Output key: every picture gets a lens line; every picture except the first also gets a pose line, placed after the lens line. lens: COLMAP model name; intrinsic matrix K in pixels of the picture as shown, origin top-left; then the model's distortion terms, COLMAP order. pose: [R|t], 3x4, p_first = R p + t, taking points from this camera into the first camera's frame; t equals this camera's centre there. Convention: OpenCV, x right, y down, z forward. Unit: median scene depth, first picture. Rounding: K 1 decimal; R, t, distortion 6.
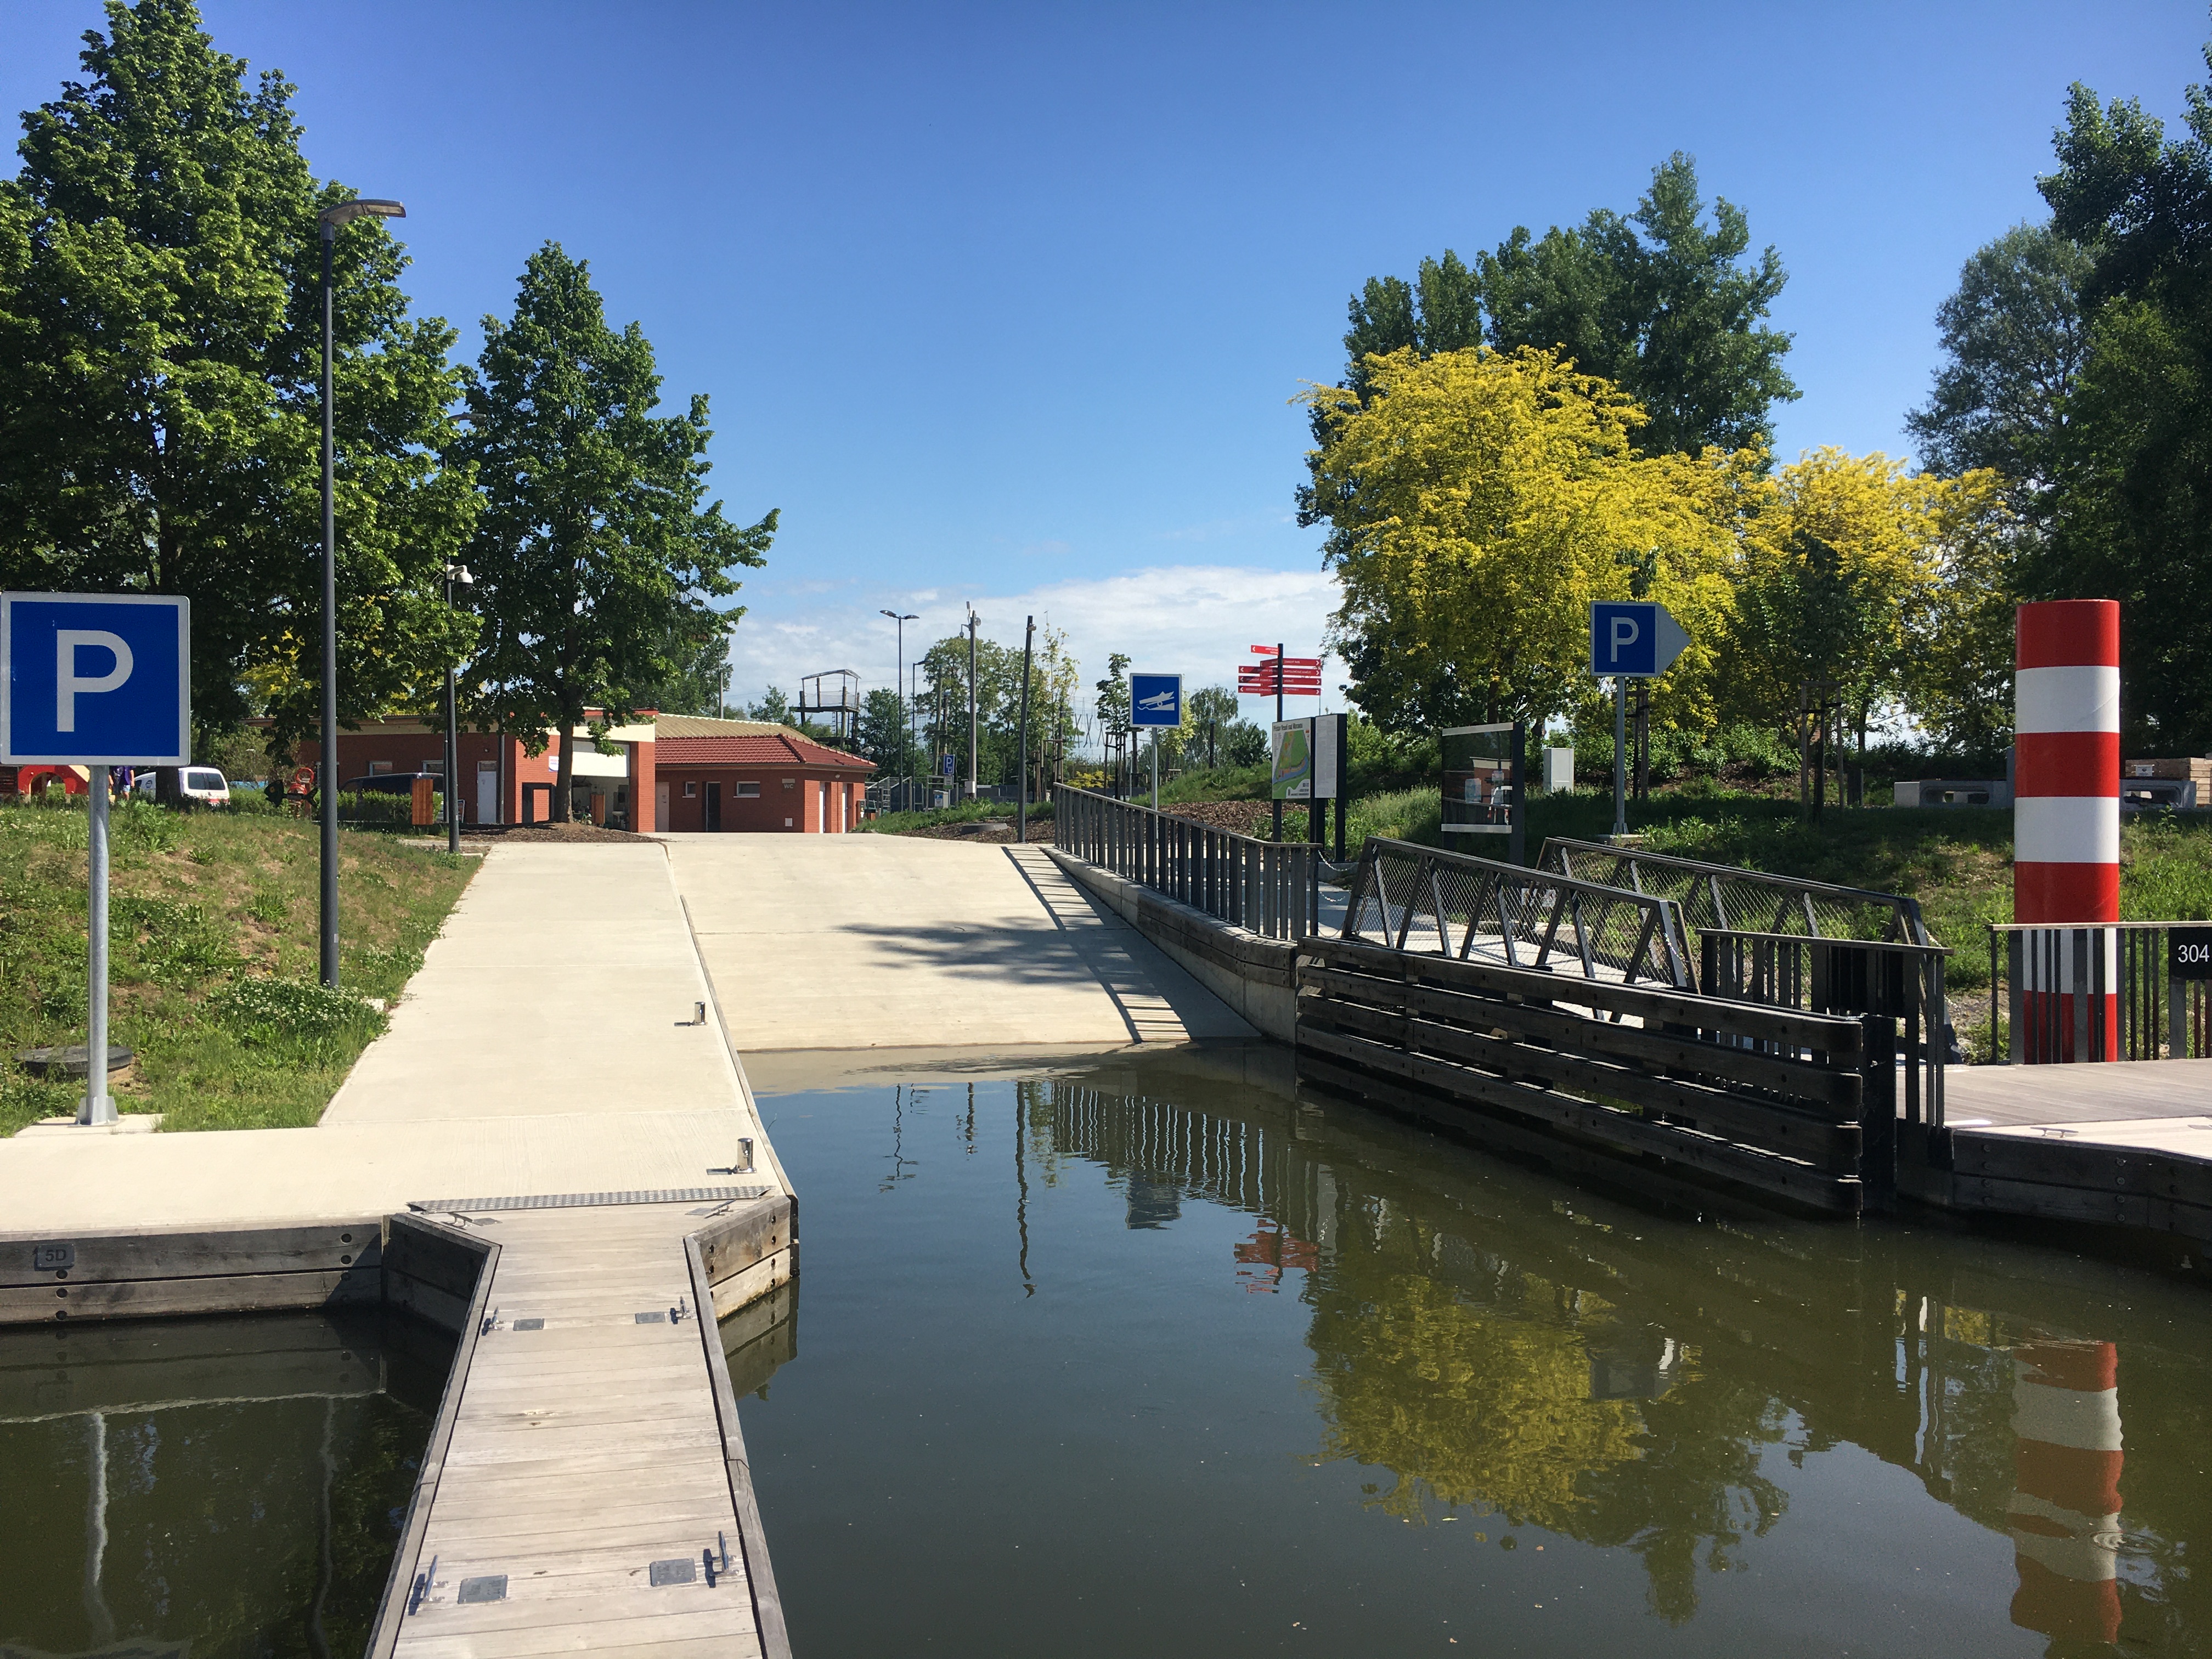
lens RADIAL K [[1902.8, 0, 1106.0], [0, 1902.8, 829.5], [0, 0, 1]] dist [0.100441, -0.143898]
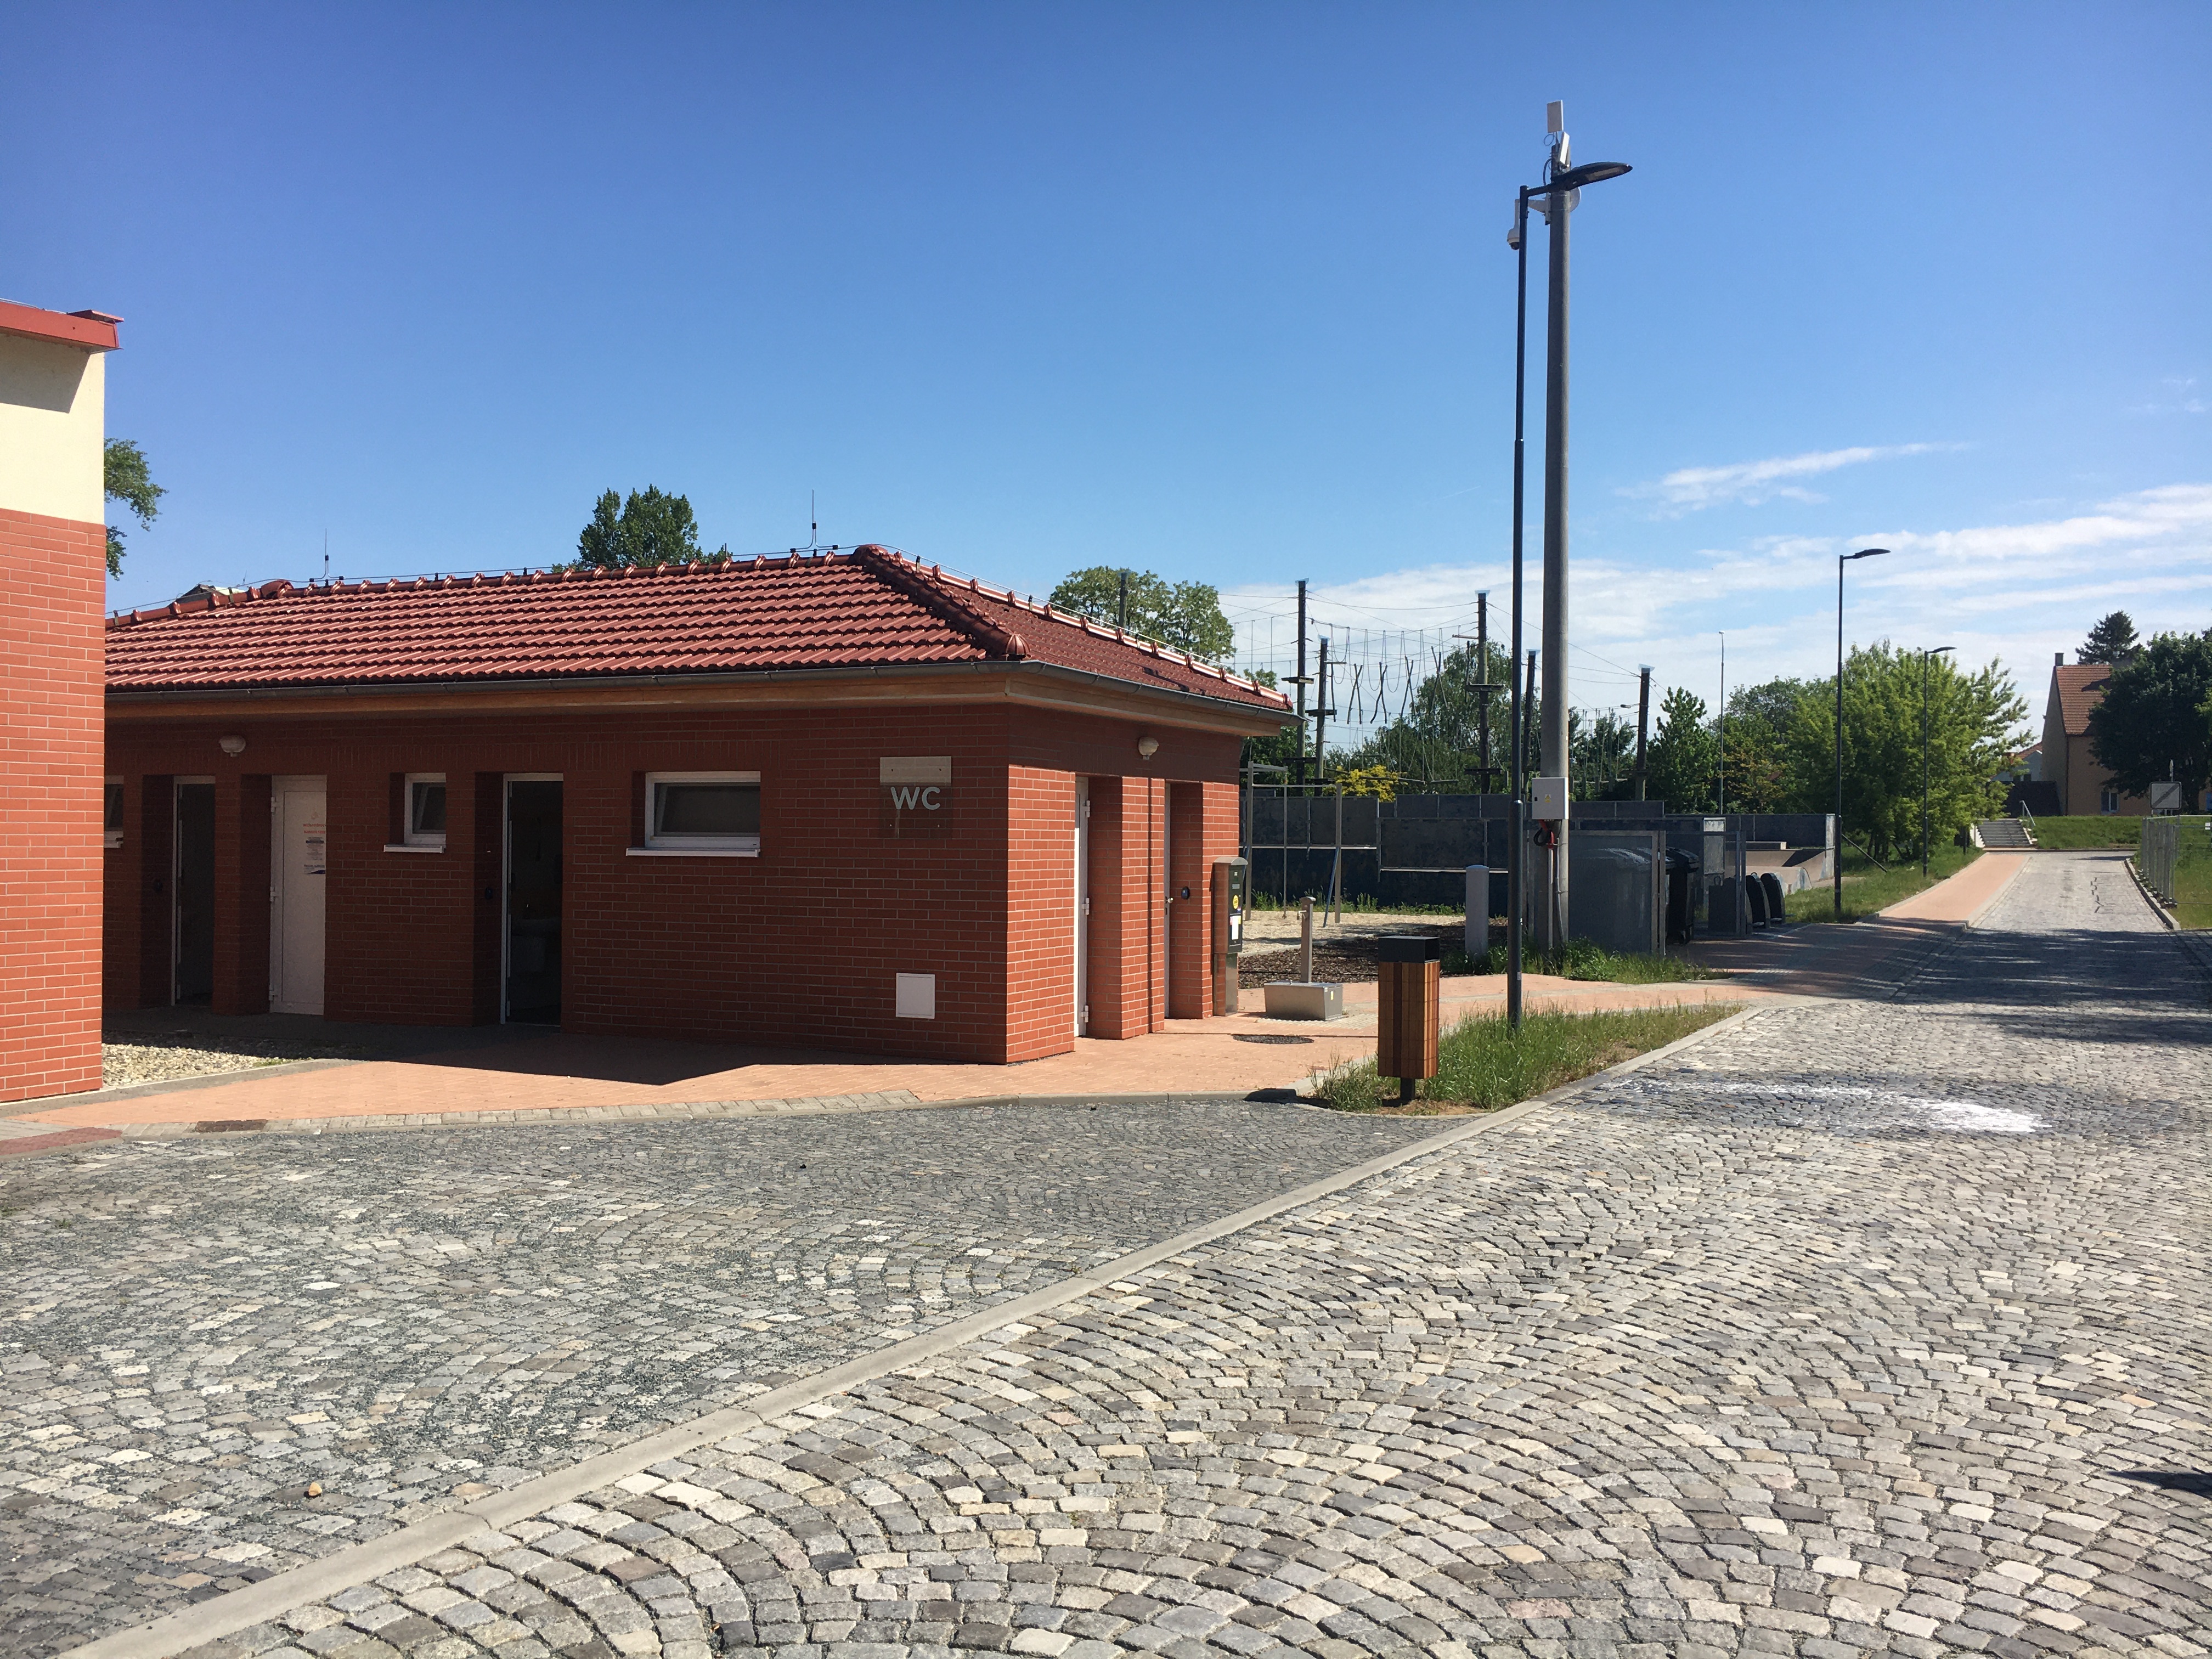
lens RADIAL K [[1902.8, 0, 1106.0], [0, 1902.8, 829.5], [0, 0, 1]] dist [0.100441, -0.143898]
pose [[0.999635, 0.003278, -0.026828, -0.059340], [-0.003324, 0.999993, -0.001646, -0.008012], [0.026822, 0.001735, 0.999639, 0.338883]]
